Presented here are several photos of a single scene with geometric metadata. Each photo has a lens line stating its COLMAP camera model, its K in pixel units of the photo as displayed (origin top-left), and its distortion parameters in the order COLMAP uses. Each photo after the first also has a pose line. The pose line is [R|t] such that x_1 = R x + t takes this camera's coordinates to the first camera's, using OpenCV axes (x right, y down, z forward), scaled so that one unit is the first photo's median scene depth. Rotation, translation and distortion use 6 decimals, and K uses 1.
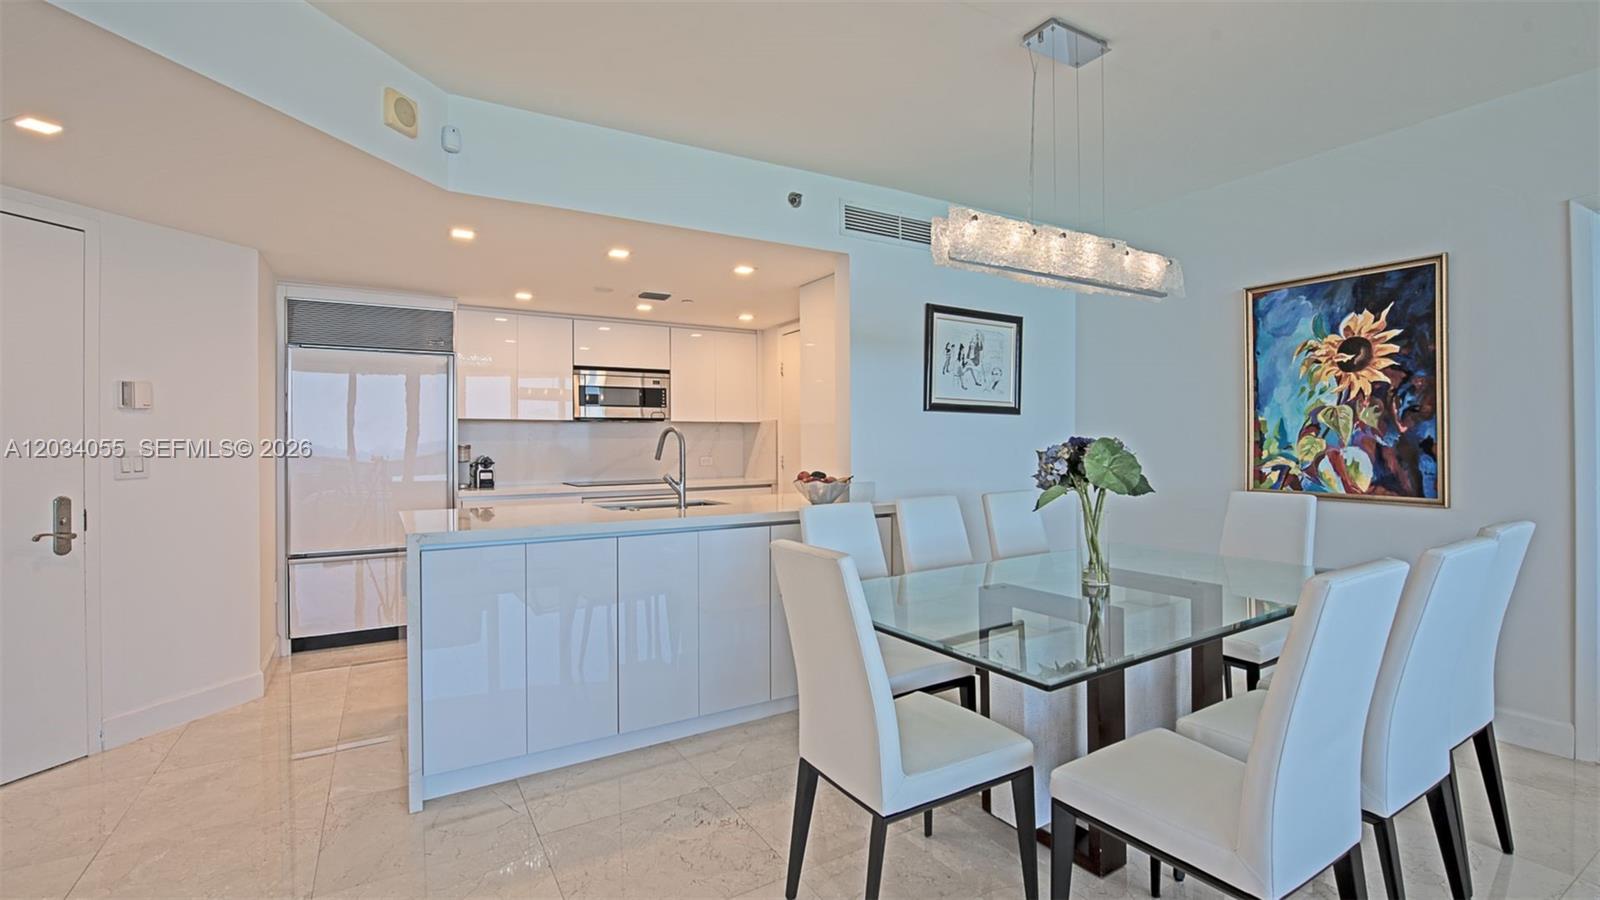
lens RADIAL K [[721.9, 0, 803.7], [0, 721.9, 449.9], [0, 0, 1]] dist [0.000651, -0.000448]
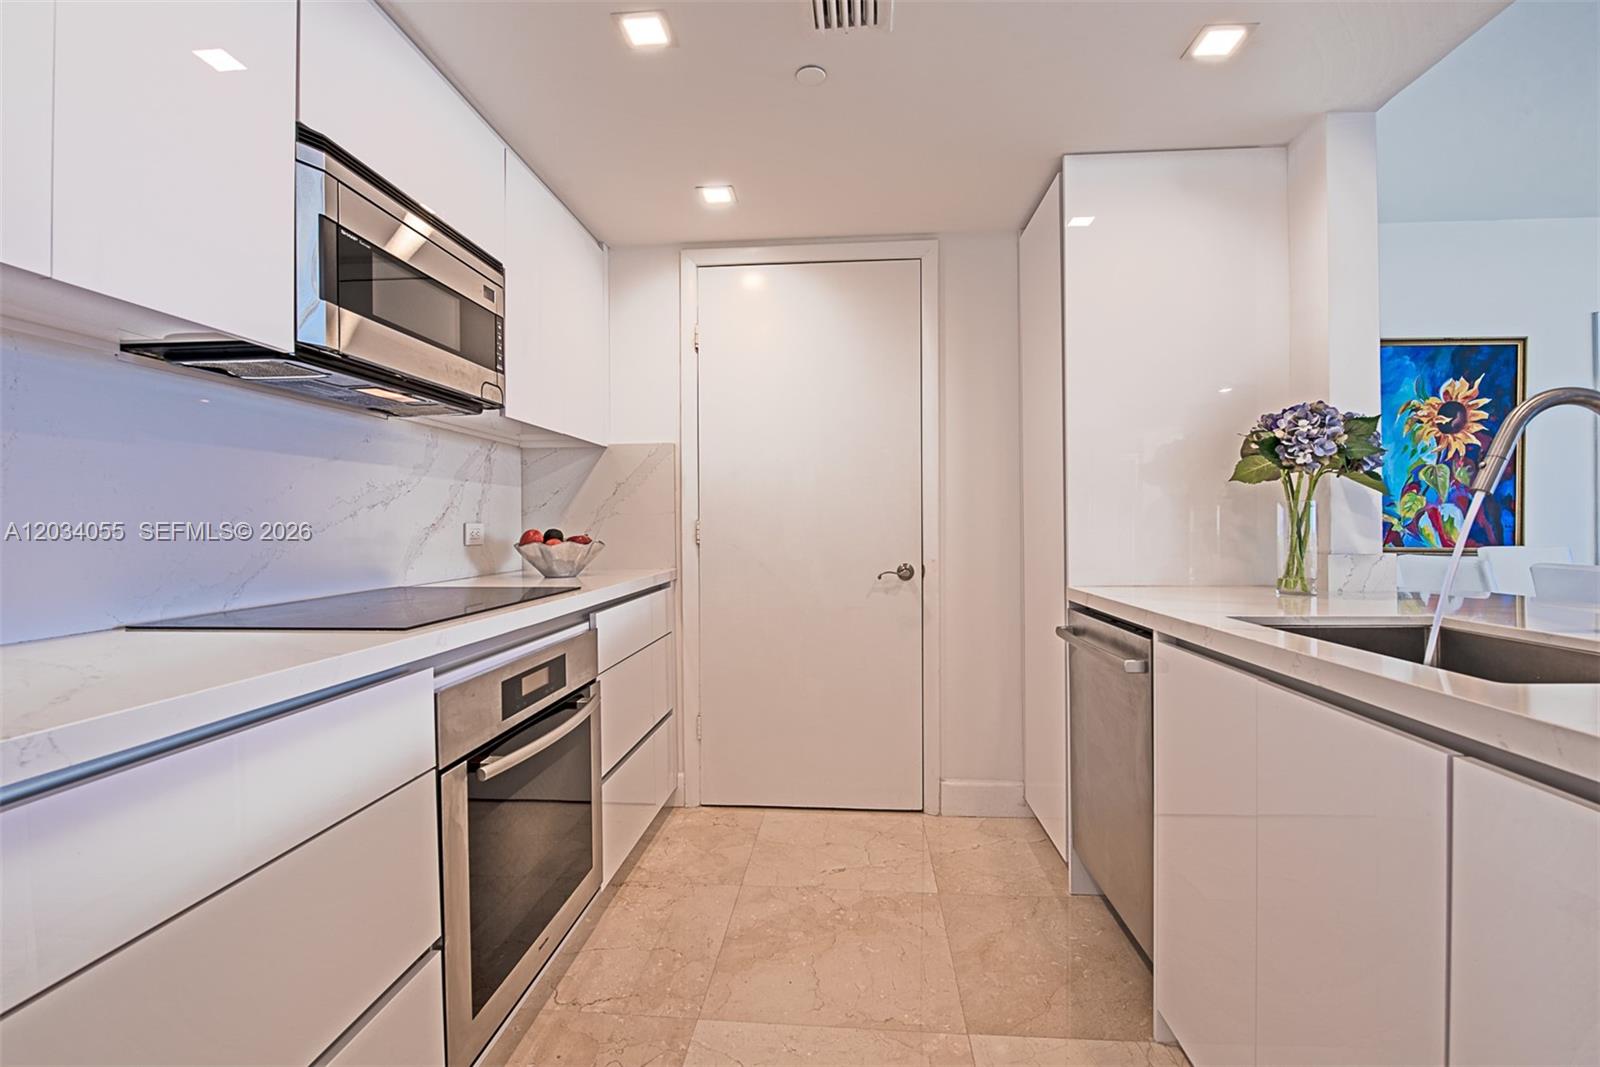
lens RADIAL K [[735.9, 0, 805.5], [0, 735.9, 528.7], [0, 0, 1]] dist [-0.003111, -0.000011]
pose [[0.566221, -0.001052, 0.824253, -0.651596], [0.008291, 0.999956, -0.004419, 0.028646], [-0.824212, 0.009336, 0.566205, 1.122146]]
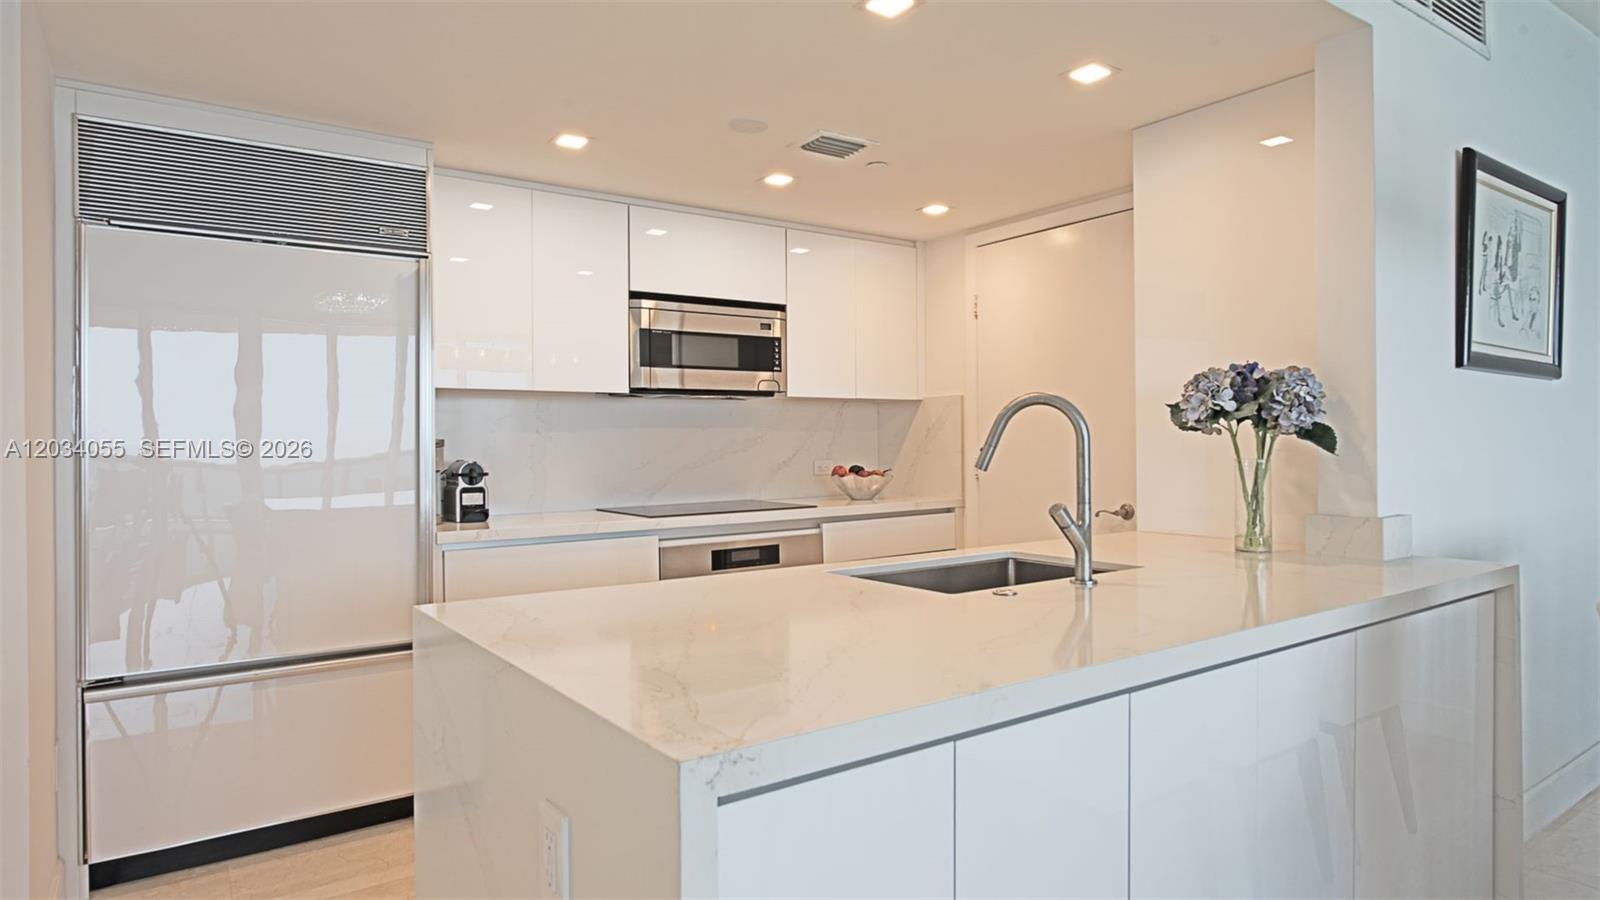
lens RADIAL K [[917.5, 0, 799.6], [0, 917.5, 446.1], [0, 0, 1]] dist [-0.002942, 0.001474]
pose [[0.997168, -0.002454, 0.075165, -0.376772], [0.002463, 0.999997, -0.000032, -0.002050], [-0.075165, 0.000217, 0.997171, 0.479662]]
